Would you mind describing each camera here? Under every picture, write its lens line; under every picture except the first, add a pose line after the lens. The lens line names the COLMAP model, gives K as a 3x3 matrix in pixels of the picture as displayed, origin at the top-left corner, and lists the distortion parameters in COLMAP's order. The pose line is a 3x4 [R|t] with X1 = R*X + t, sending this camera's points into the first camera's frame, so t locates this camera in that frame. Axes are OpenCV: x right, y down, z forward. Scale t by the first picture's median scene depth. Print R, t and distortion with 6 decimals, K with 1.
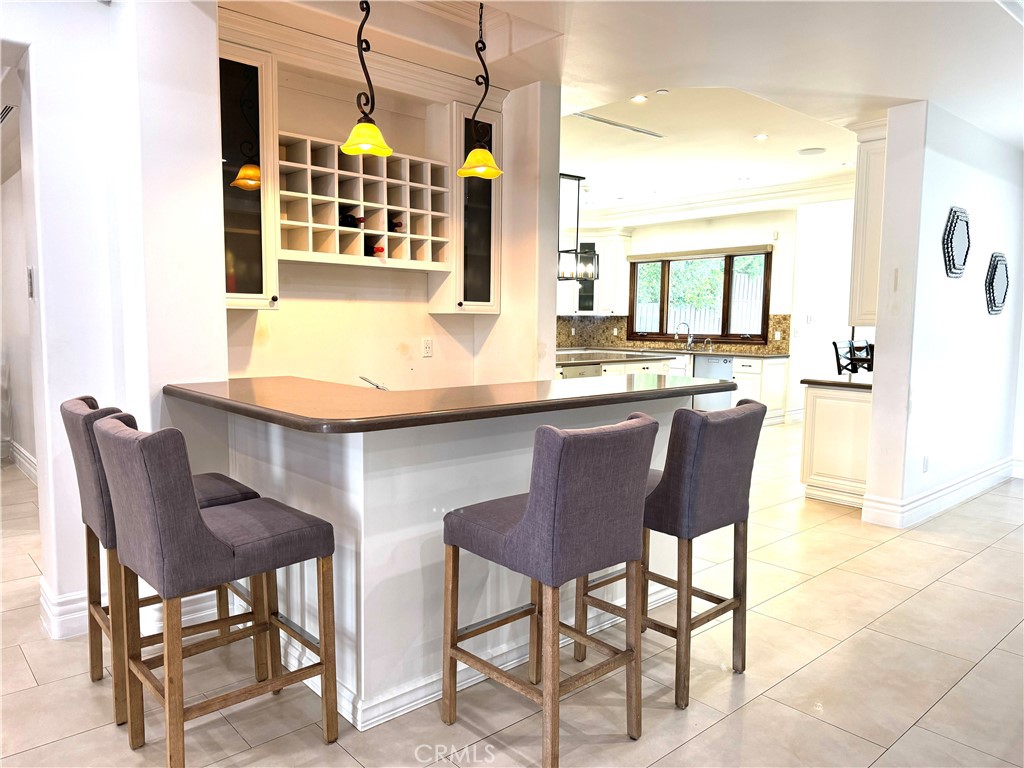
lens RADIAL K [[720.2, 0, 496.2], [0, 720.2, 396.5], [0, 0, 1]] dist [0.071561, -0.086053]
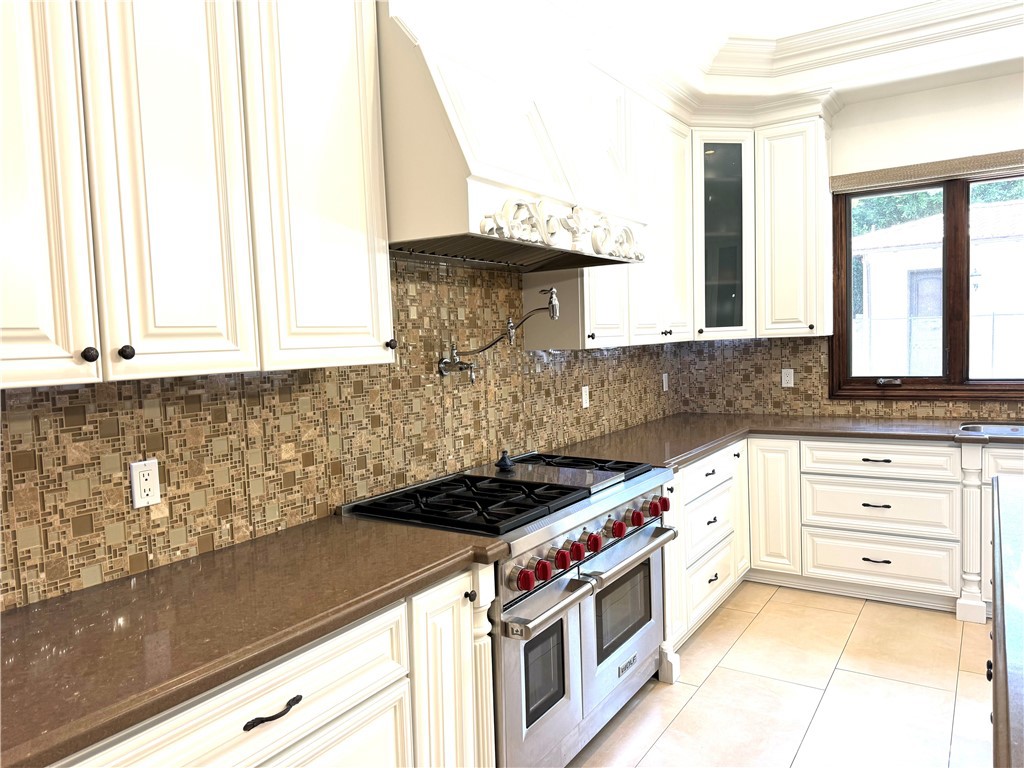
lens RADIAL K [[720.2, 0, 508.2], [0, 720.2, 389.7], [0, 0, 1]] dist [0.071561, -0.086053]
pose [[0.960193, -0.061759, 0.272424, -0.092574], [0.073891, 0.996670, -0.034492, -0.088487], [-0.269387, 0.053249, 0.961559, 0.727040]]
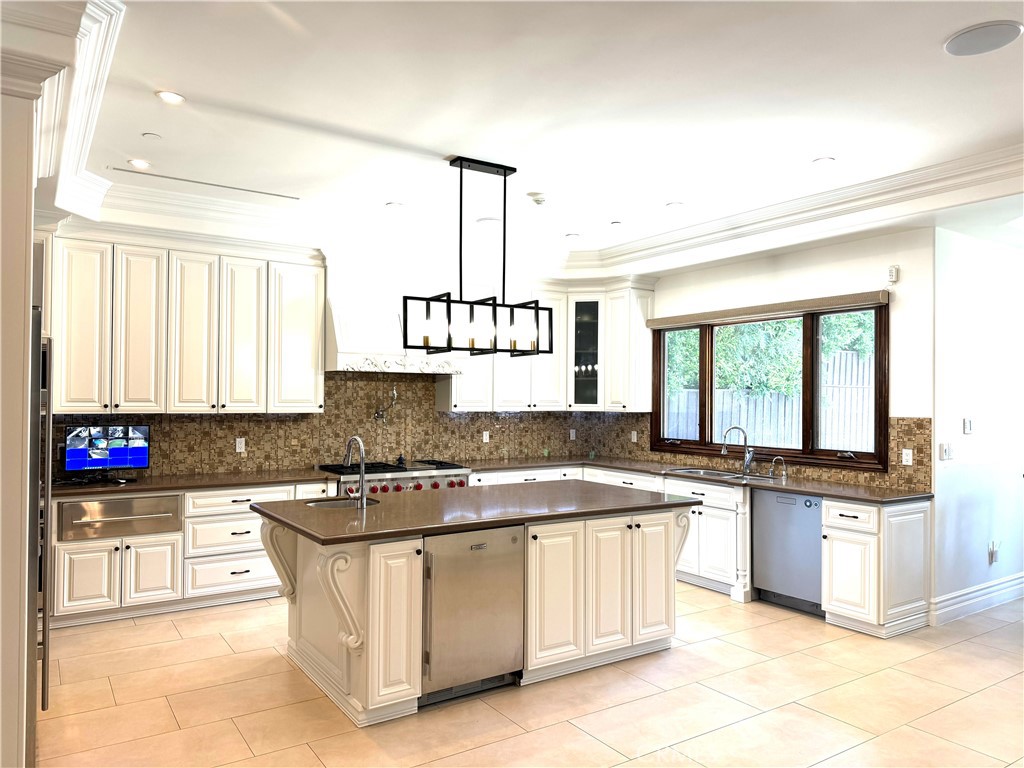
lens RADIAL K [[720.2, 0, 505.3], [0, 720.2, 387.5], [0, 0, 1]] dist [0.071561, -0.086053]
pose [[0.991932, 0.000289, -0.126772, 0.145020], [-0.015989, 0.992297, -0.122849, -0.057341], [0.125760, 0.123884, 0.984295, 0.383581]]
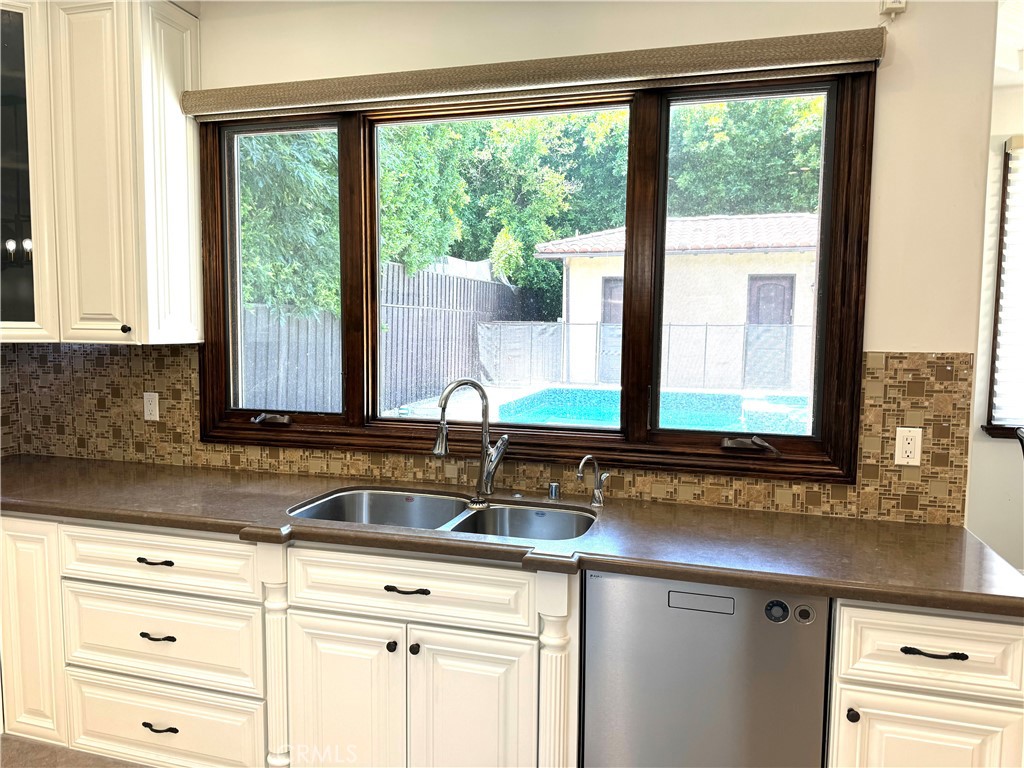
lens RADIAL K [[720.2, 0, 508.4], [0, 720.2, 388.0], [0, 0, 1]] dist [0.071561, -0.086053]
pose [[0.840329, -0.041293, 0.540501, 0.145145], [0.052184, 0.998626, -0.004838, -0.096494], [-0.539559, 0.032271, 0.841329, 0.789099]]
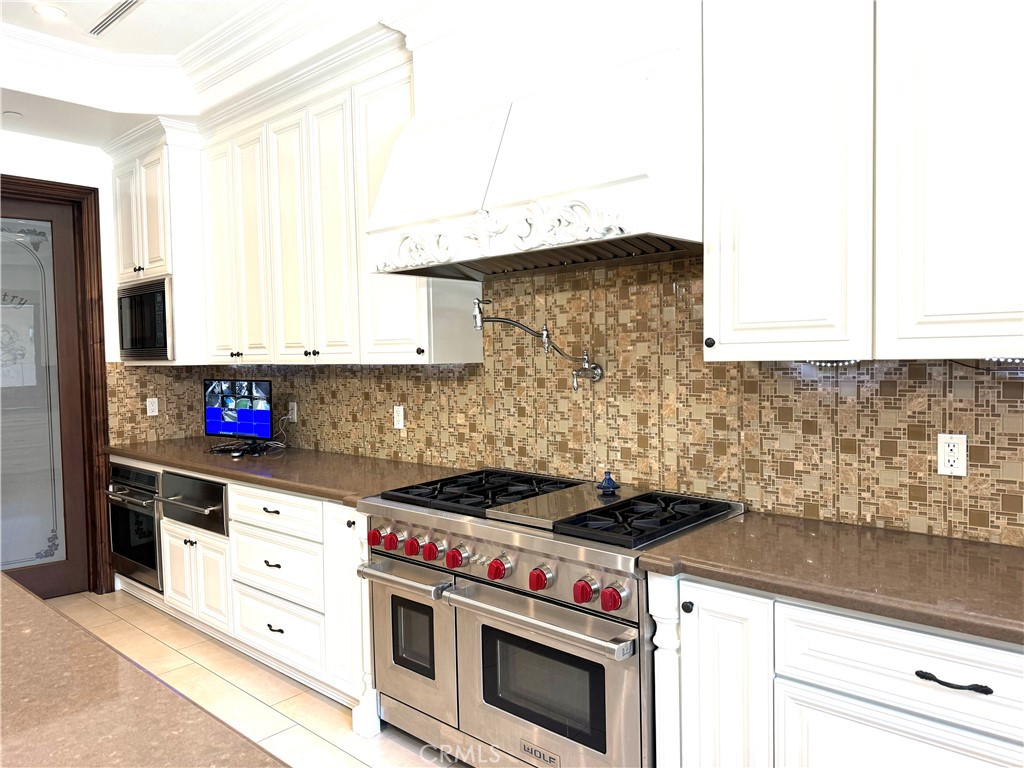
lens RADIAL K [[720.2, 0, 501.8], [0, 720.2, 381.2], [0, 0, 1]] dist [0.071561, -0.086053]
pose [[0.112580, 0.030286, -0.993181, 0.211193], [-0.087114, 0.995987, 0.020497, -0.106763], [0.989817, 0.084212, 0.114766, 0.922629]]
